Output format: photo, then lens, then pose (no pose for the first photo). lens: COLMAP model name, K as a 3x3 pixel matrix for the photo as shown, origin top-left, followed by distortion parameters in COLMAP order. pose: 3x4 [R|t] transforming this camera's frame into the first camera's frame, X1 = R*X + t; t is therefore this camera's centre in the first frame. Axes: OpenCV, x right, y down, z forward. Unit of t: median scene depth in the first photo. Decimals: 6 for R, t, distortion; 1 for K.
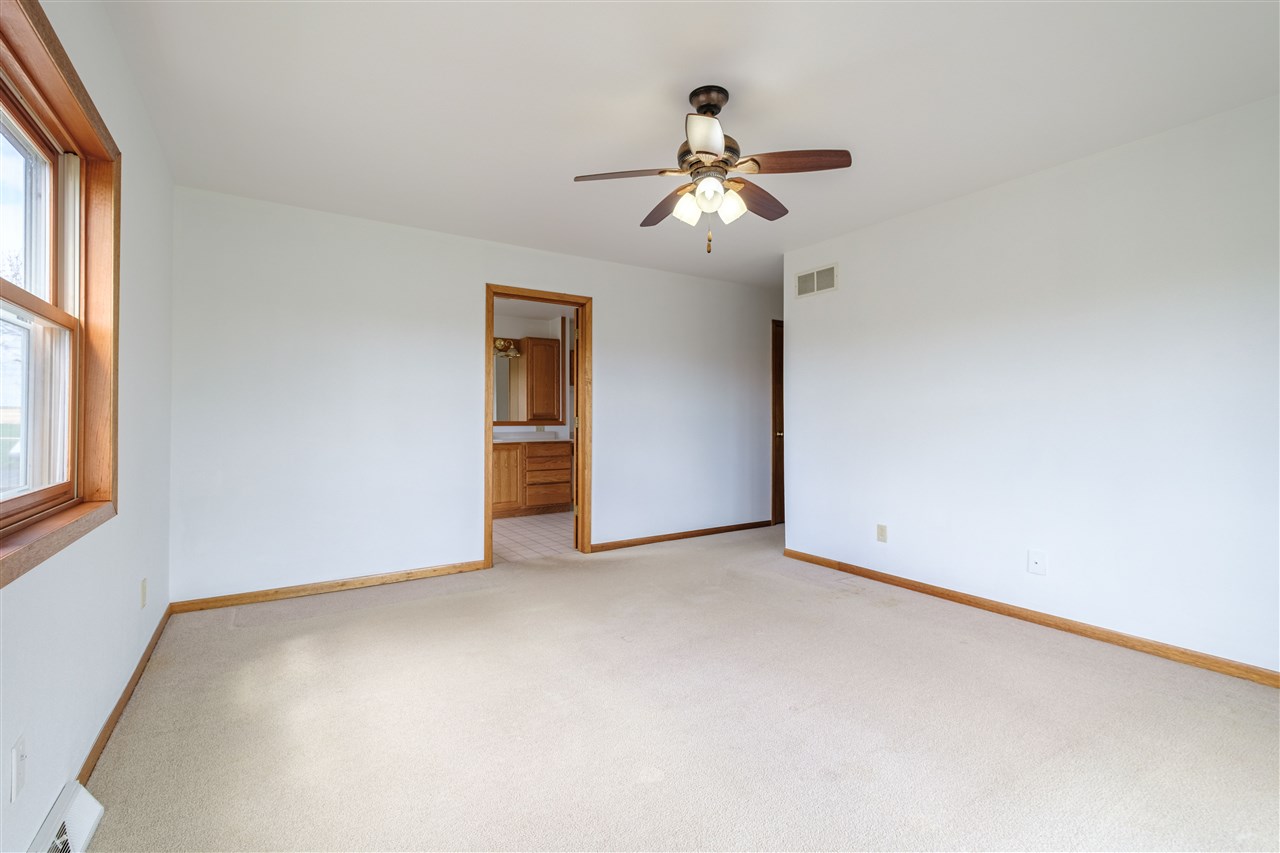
lens RADIAL K [[558.8, 0, 645.8], [0, 558.8, 419.7], [0, 0, 1]] dist [0.025951, -0.002188]
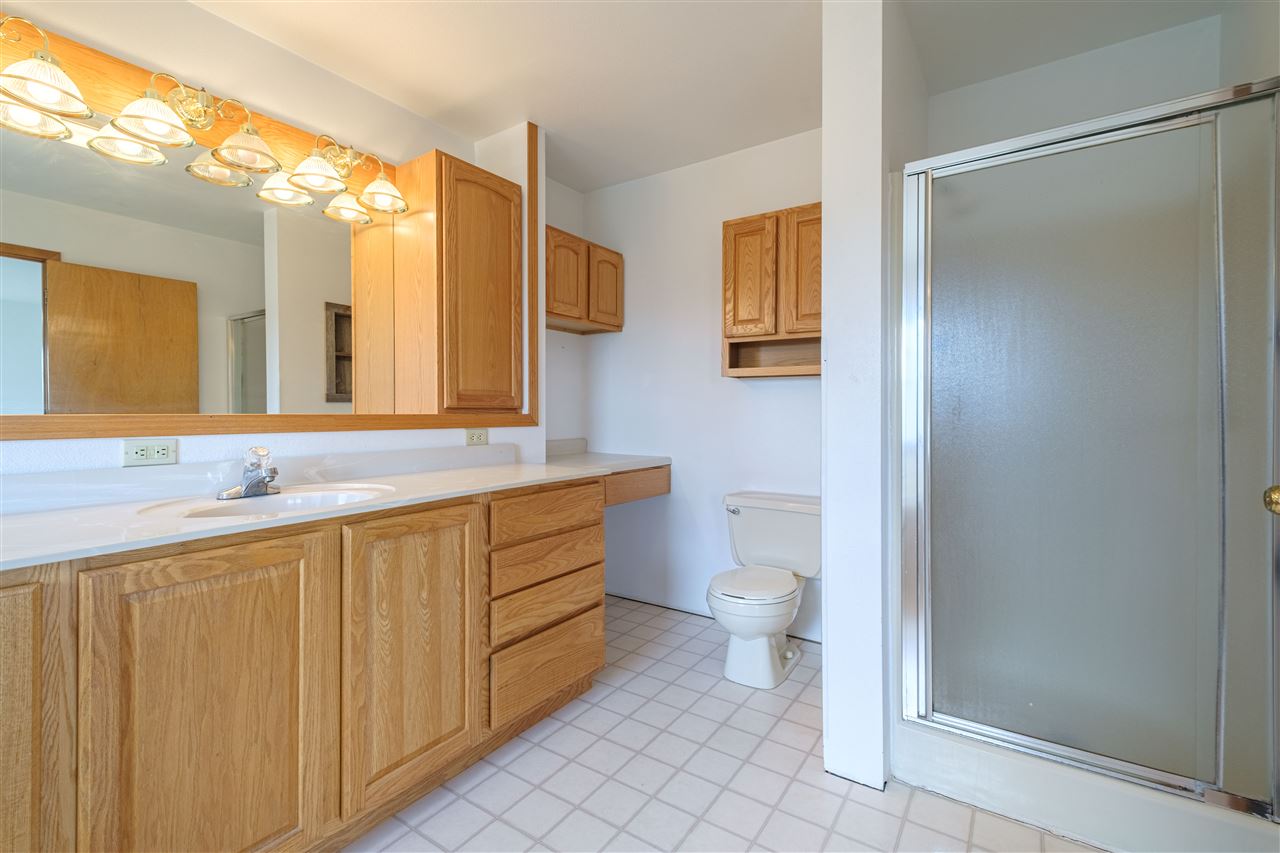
lens RADIAL K [[558.8, 0, 640.1], [0, 558.8, 416.7], [0, 0, 1]] dist [0.025951, -0.002188]
pose [[0.929099, -0.002821, 0.369821, -0.238792], [0.000440, 0.999979, 0.006521, 0.002106], [-0.369831, -0.005896, 0.929080, 0.698971]]
